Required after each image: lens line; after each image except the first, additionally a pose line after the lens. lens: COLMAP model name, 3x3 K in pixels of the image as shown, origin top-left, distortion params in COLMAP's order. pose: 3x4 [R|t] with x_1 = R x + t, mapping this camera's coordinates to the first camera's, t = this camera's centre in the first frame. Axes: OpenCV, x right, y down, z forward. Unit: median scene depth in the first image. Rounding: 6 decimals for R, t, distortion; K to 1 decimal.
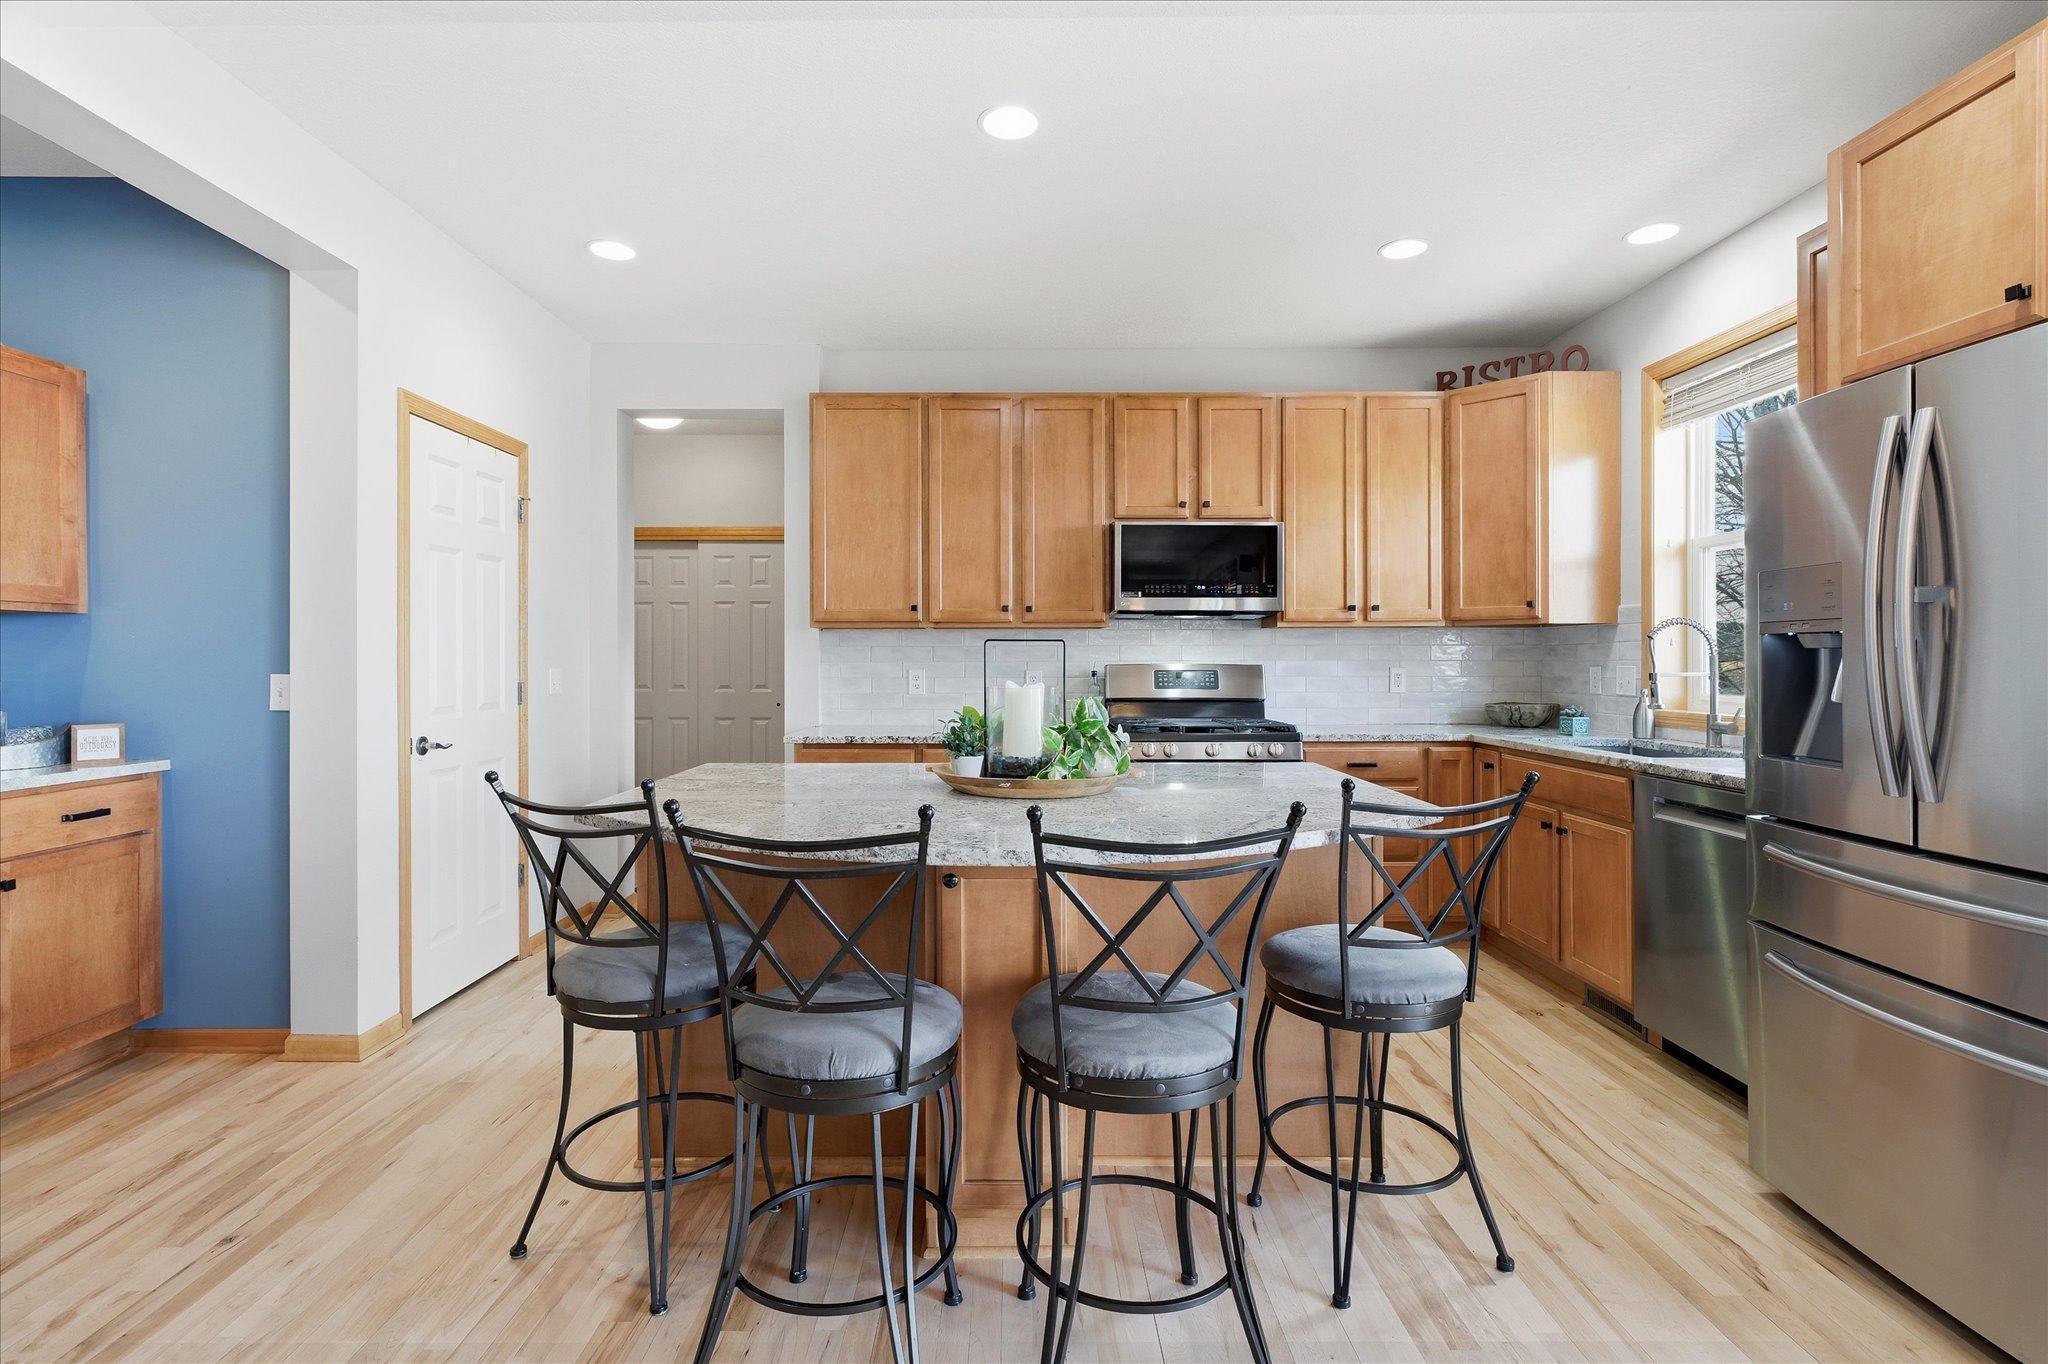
lens RADIAL K [[966.9, 0, 1015.2], [0, 966.9, 659.6], [0, 0, 1]] dist [0.000349, -0.000090]
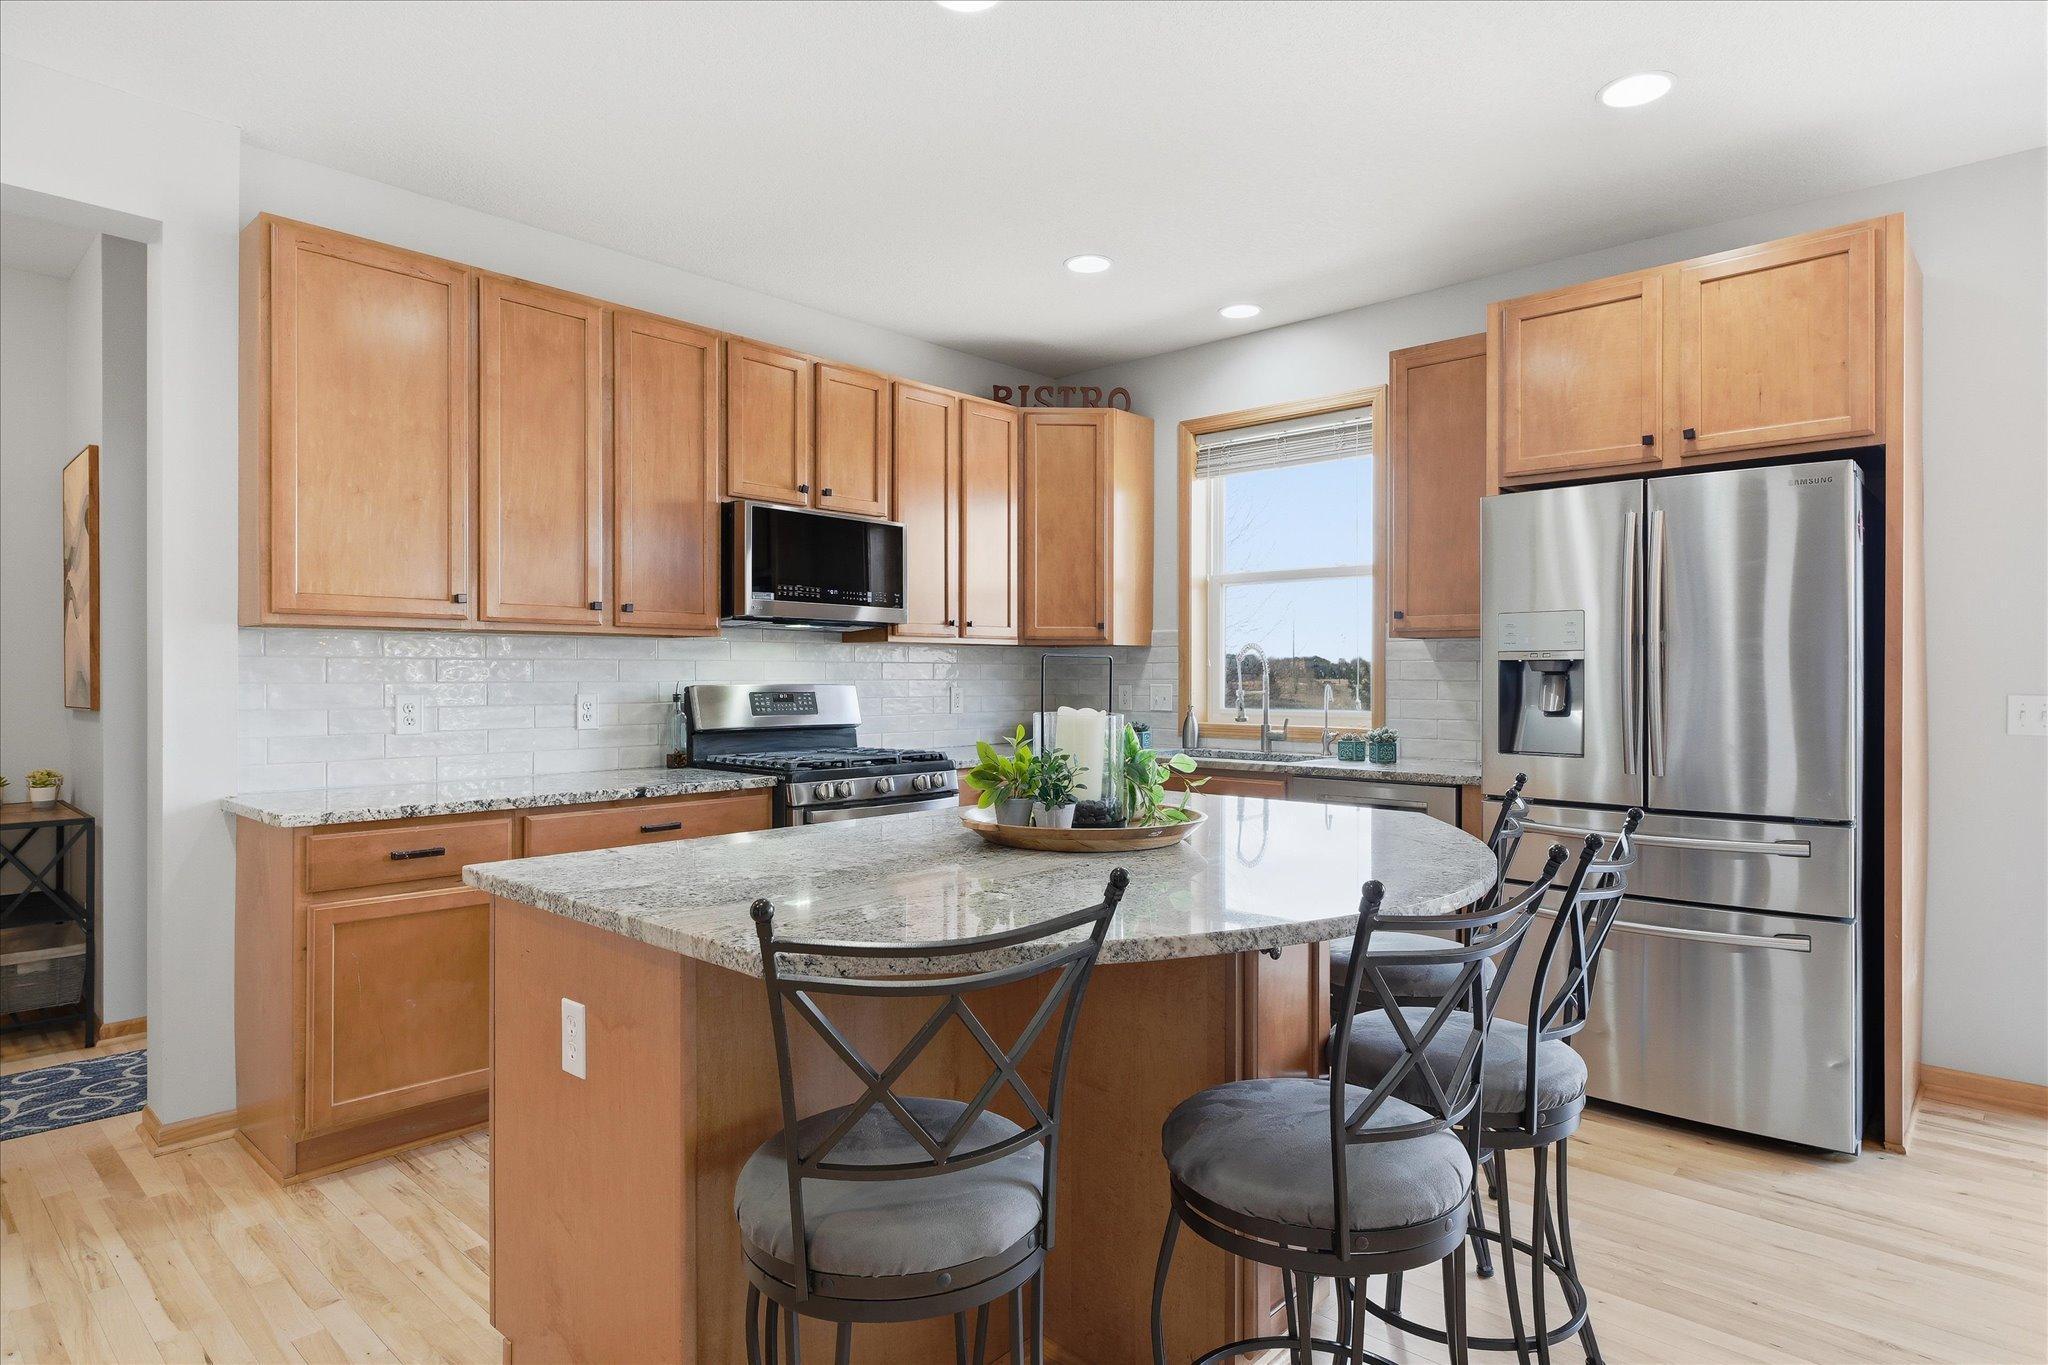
lens RADIAL K [[1123.6, 0, 1023.4], [0, 1123.6, 674.3], [0, 0, 1]] dist [0.001132, -0.000824]
pose [[0.678272, 0.002555, 0.734807, -0.402082], [-0.000548, 0.999995, -0.002971, -0.001239], [-0.734811, 0.001612, 0.678270, 0.222579]]
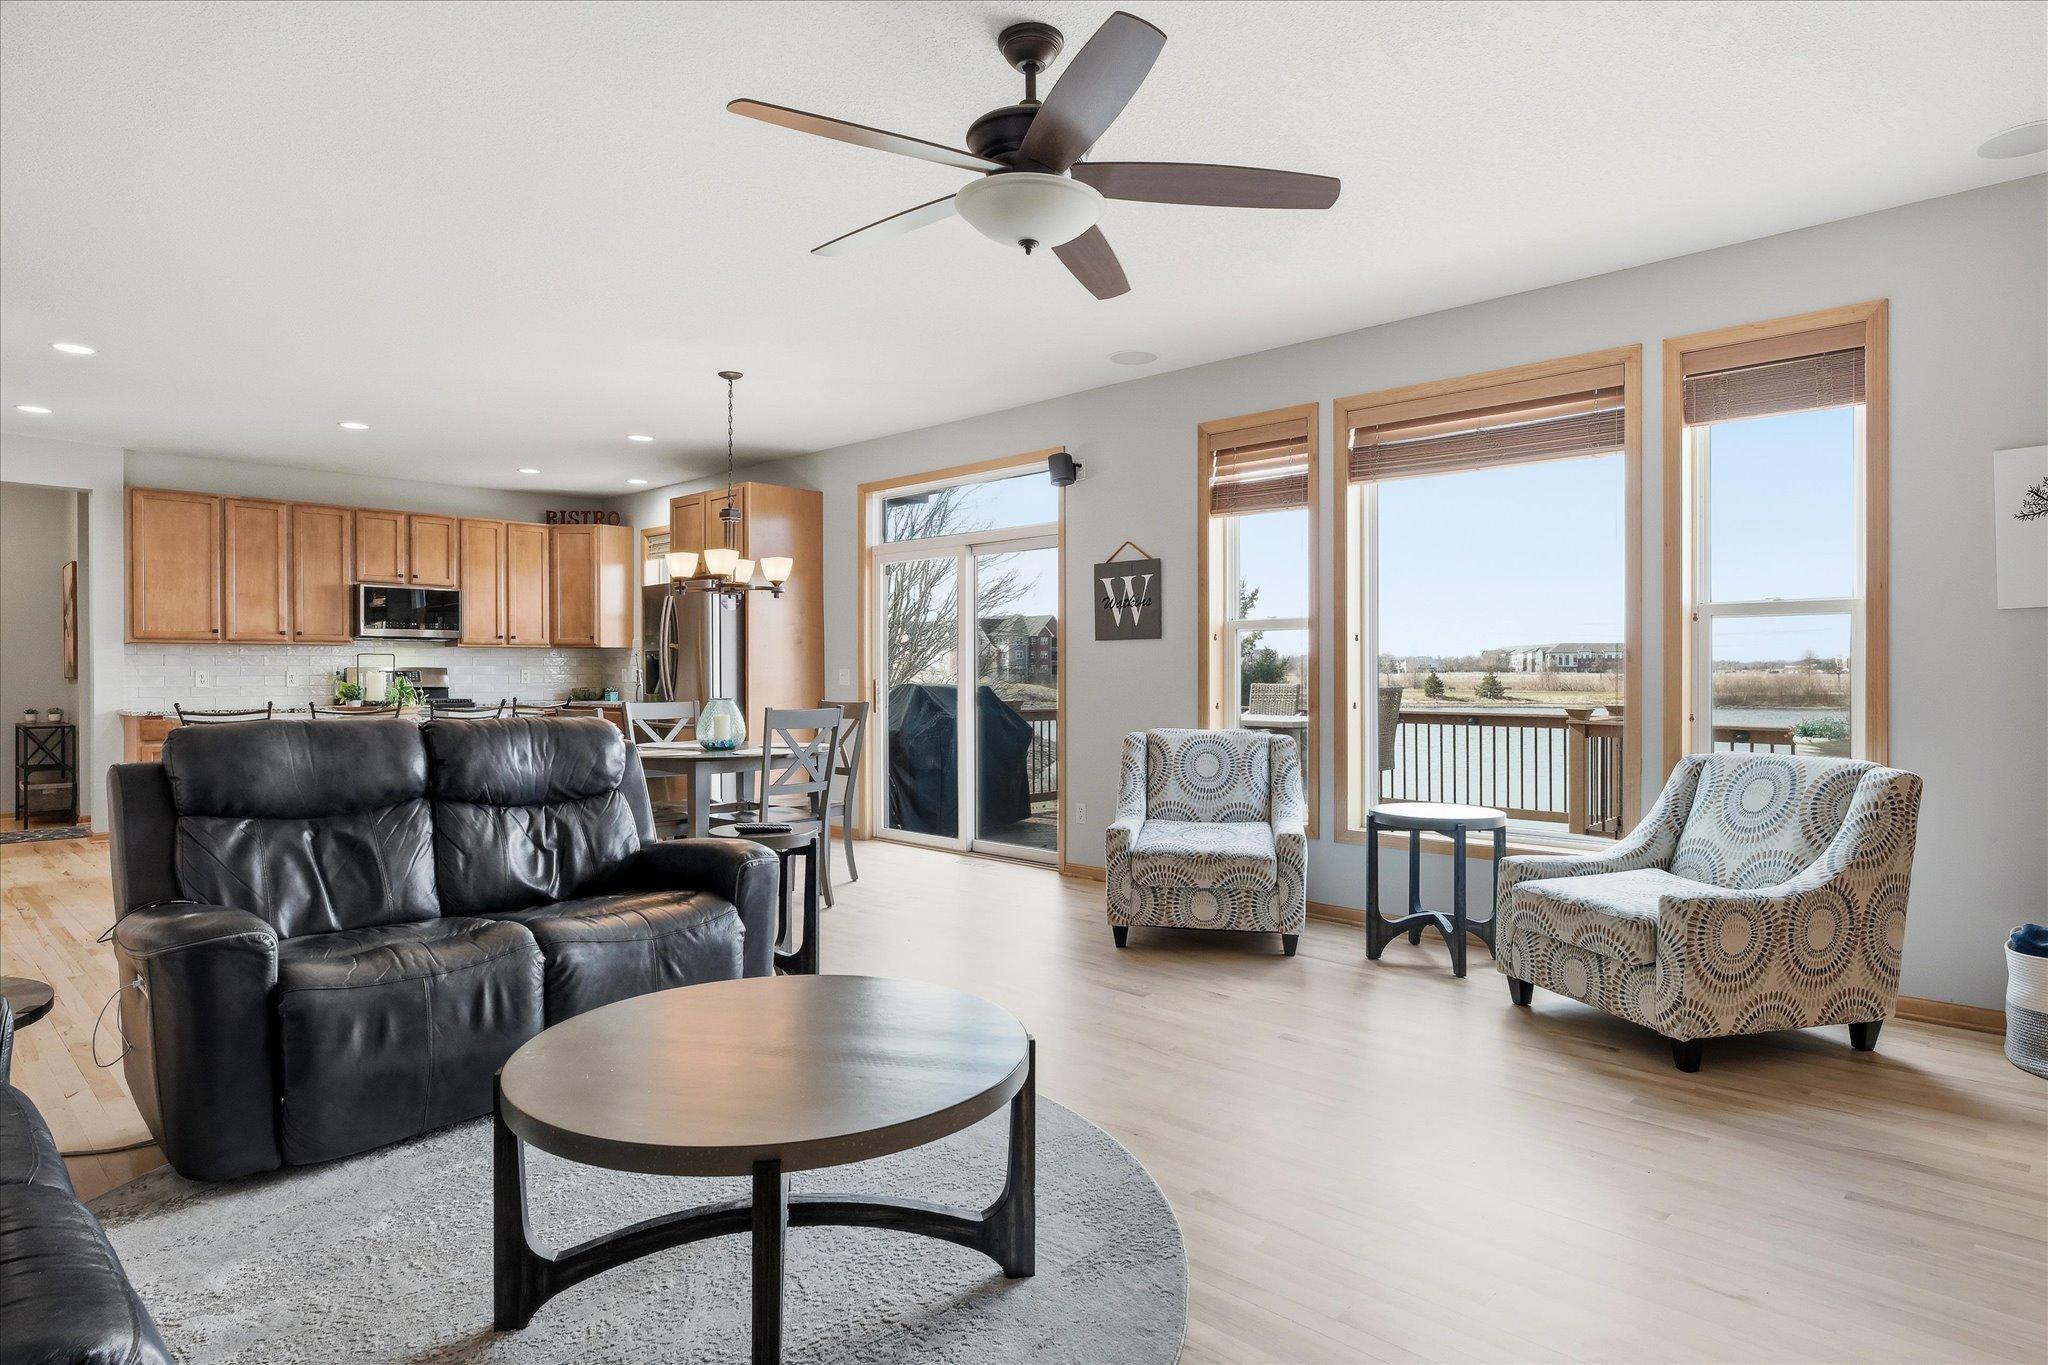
lens RADIAL K [[1123.6, 0, 1023.4], [0, 1123.6, 674.3], [0, 0, 1]] dist [0.001132, -0.000824]
pose [[0.695025, -0.001618, 0.718984, -0.512649], [0.001588, 0.999998, 0.000715, 0.018679], [-0.718984, 0.000645, 0.695026, -1.238920]]
